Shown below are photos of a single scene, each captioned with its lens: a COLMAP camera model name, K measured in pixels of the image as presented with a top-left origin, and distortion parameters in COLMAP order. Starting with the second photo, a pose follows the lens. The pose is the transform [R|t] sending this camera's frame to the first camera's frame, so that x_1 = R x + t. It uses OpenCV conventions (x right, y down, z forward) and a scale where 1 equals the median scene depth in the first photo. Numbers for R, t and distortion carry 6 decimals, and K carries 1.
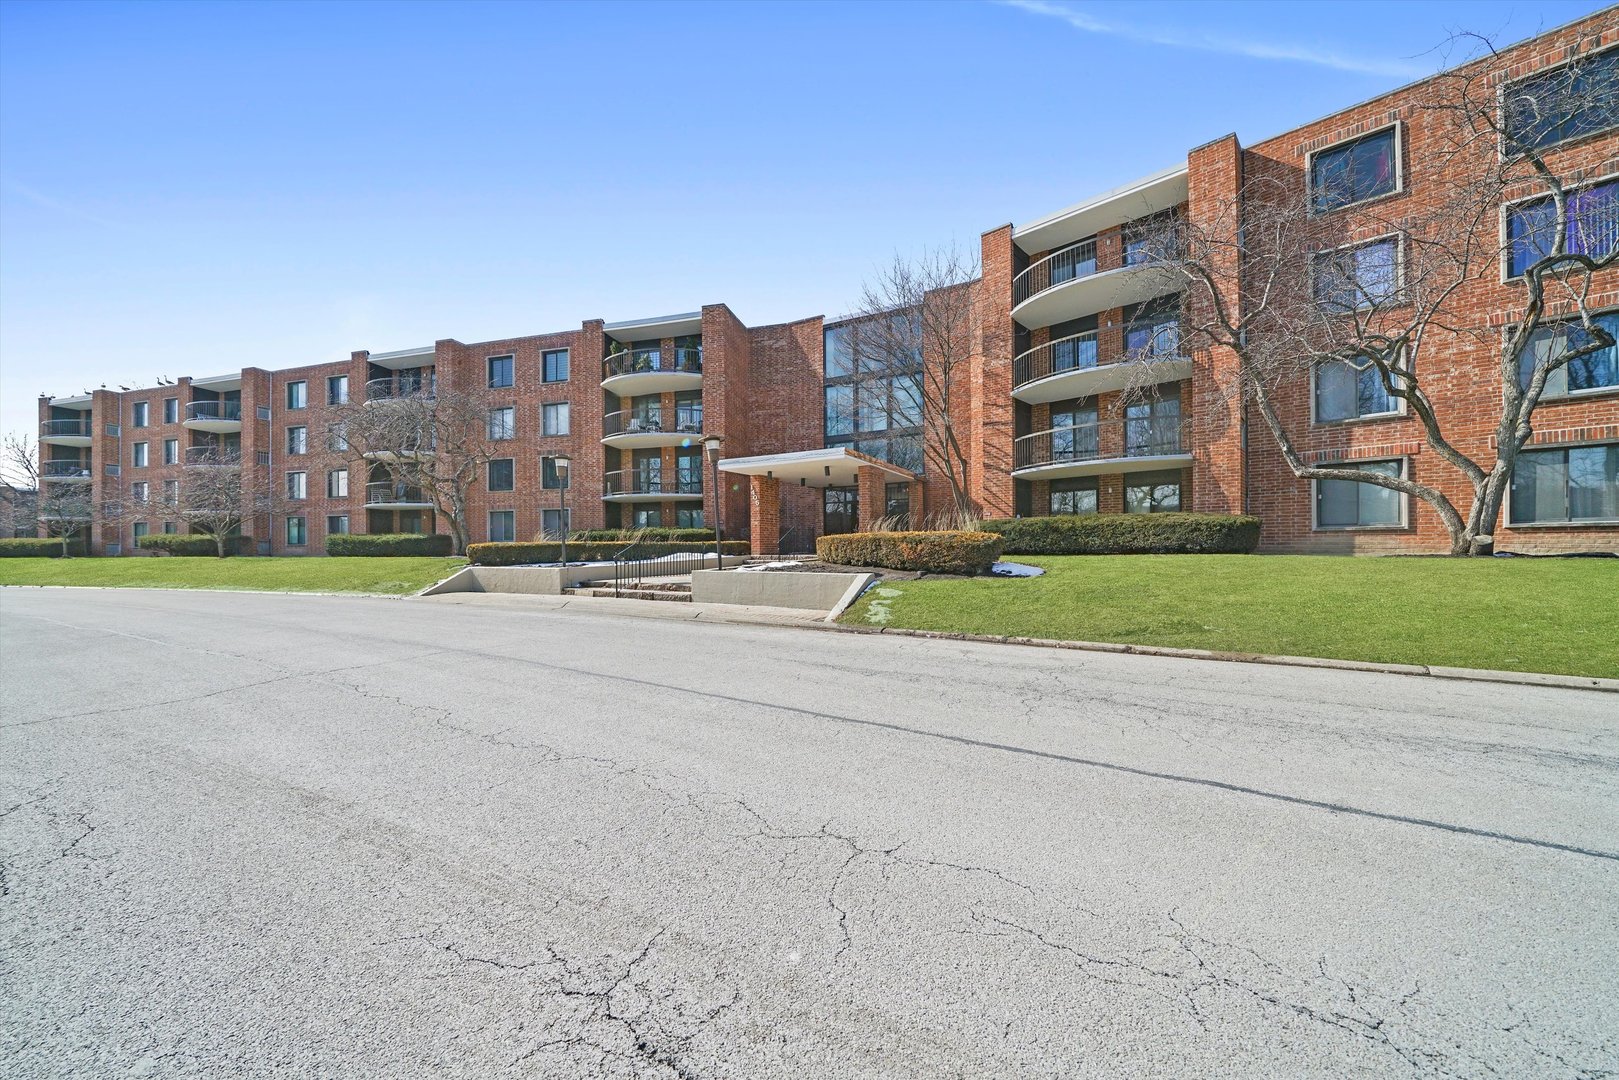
lens RADIAL K [[565.9, 0, 809.5], [0, 565.9, 540.0], [0, 0, 1]] dist [-0.023272, 0.000072]
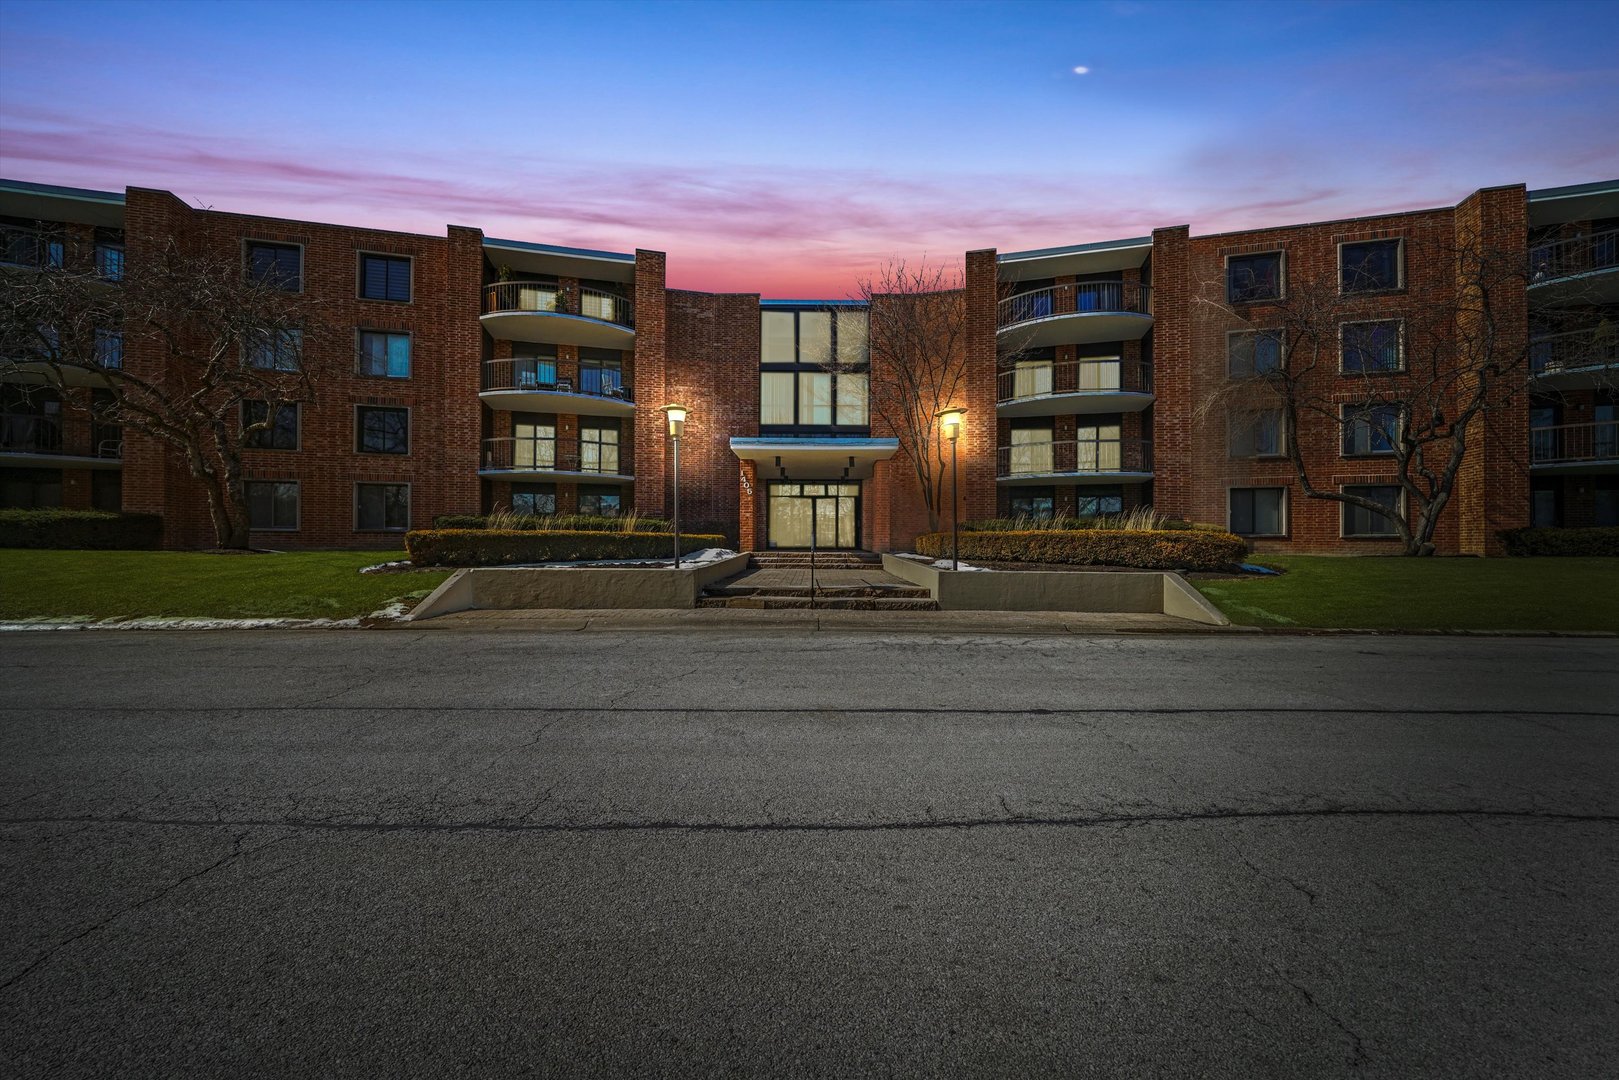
lens RADIAL K [[542.2, 0, 803.5], [0, 542.2, 535.9], [0, 0, 1]] dist [-0.012225, 0.000135]
pose [[0.879667, 0.019757, 0.475179, -0.330985], [-0.019206, 0.999797, -0.006015, 0.004887], [-0.475202, -0.003835, 0.879869, 0.179553]]
